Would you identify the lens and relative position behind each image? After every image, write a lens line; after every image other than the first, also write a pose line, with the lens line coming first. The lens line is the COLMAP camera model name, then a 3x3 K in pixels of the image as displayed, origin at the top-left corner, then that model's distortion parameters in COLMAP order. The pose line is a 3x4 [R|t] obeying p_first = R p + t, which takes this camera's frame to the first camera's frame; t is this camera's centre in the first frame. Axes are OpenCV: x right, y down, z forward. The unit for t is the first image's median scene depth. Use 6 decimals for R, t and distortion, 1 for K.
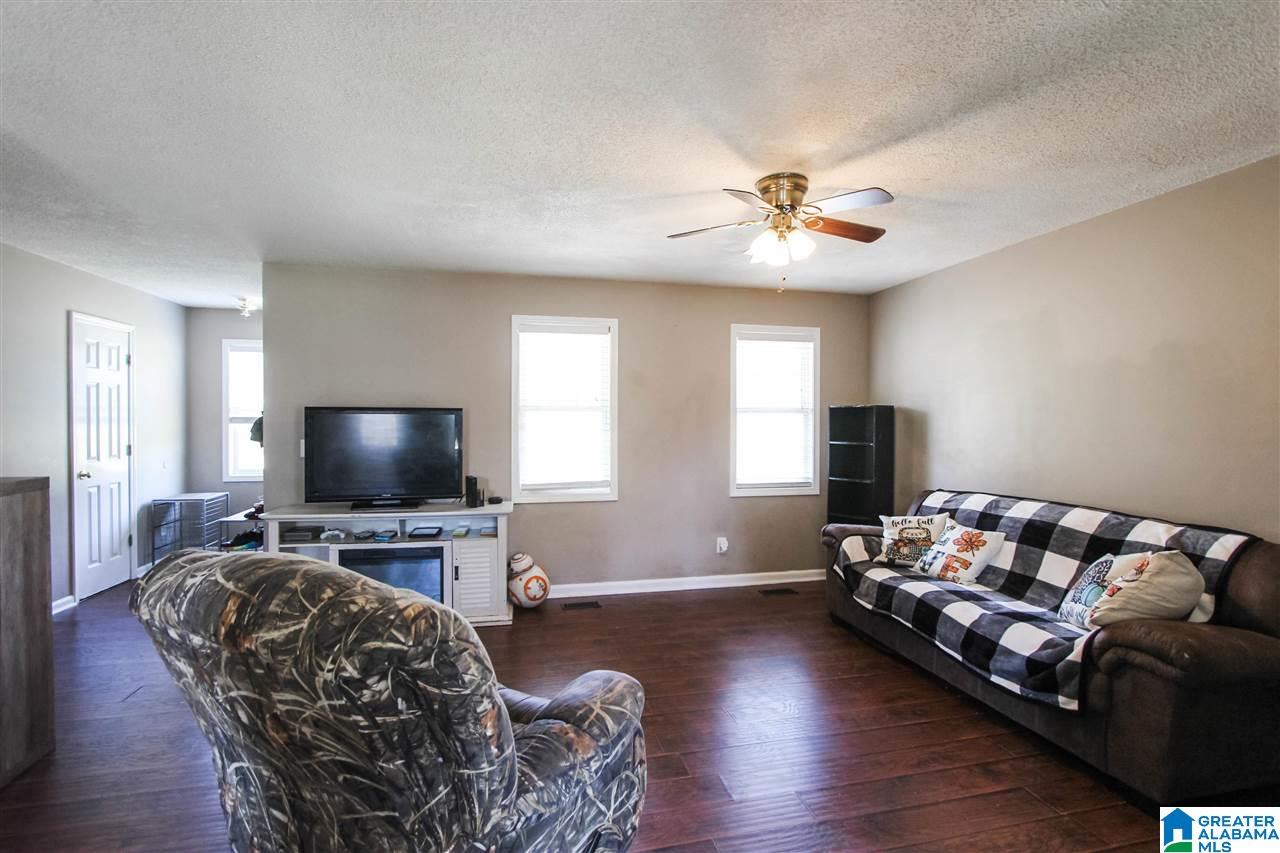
lens RADIAL K [[592.4, 0, 640.0], [0, 592.4, 426.5], [0, 0, 1]] dist [-0.014859, 0.000194]
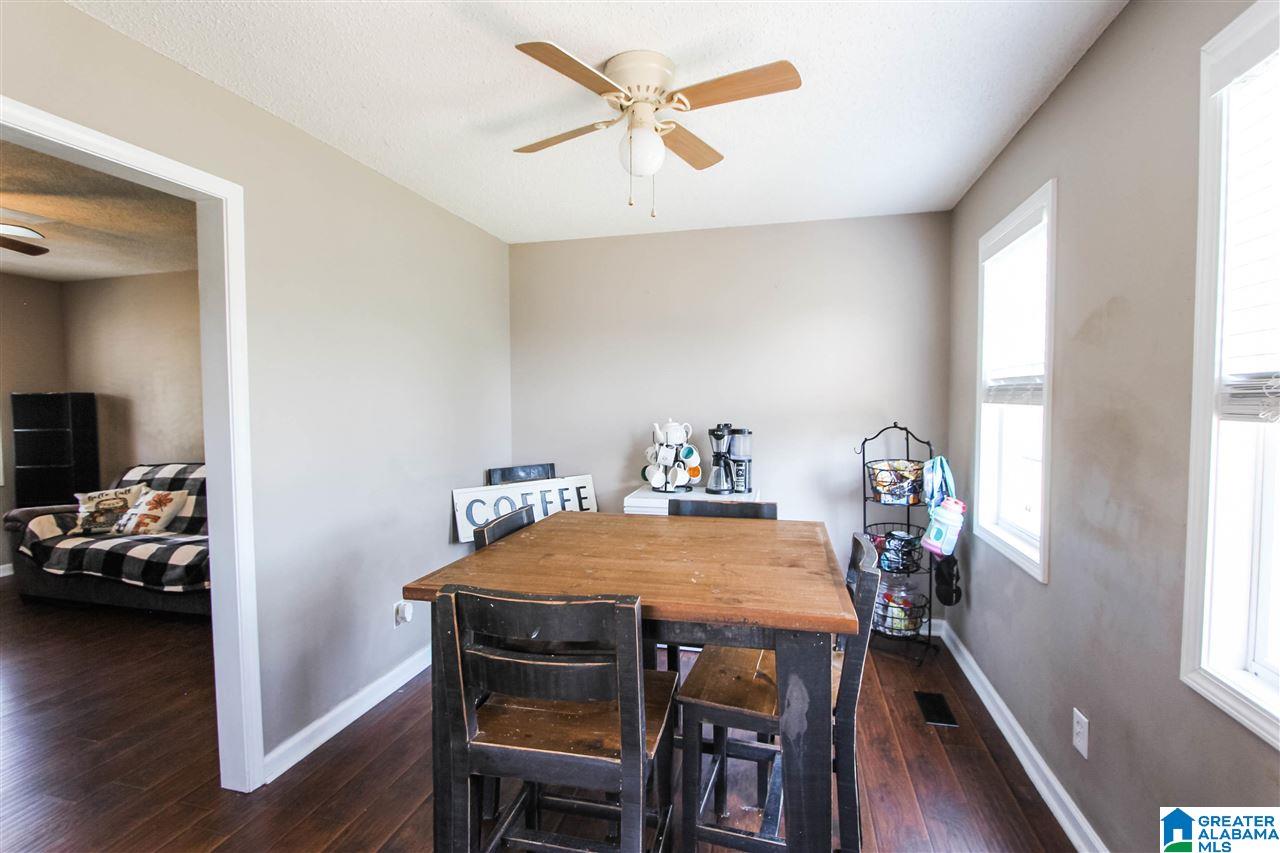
lens RADIAL K [[592.2, 0, 643.1], [0, 592.2, 427.6], [0, 0, 1]] dist [-0.015866, 0.000924]
pose [[0.452770, -0.047339, 0.890370, -0.086173], [0.018634, 0.998874, 0.043632, 0.000009], [-0.891433, -0.003164, 0.453142, -0.489747]]
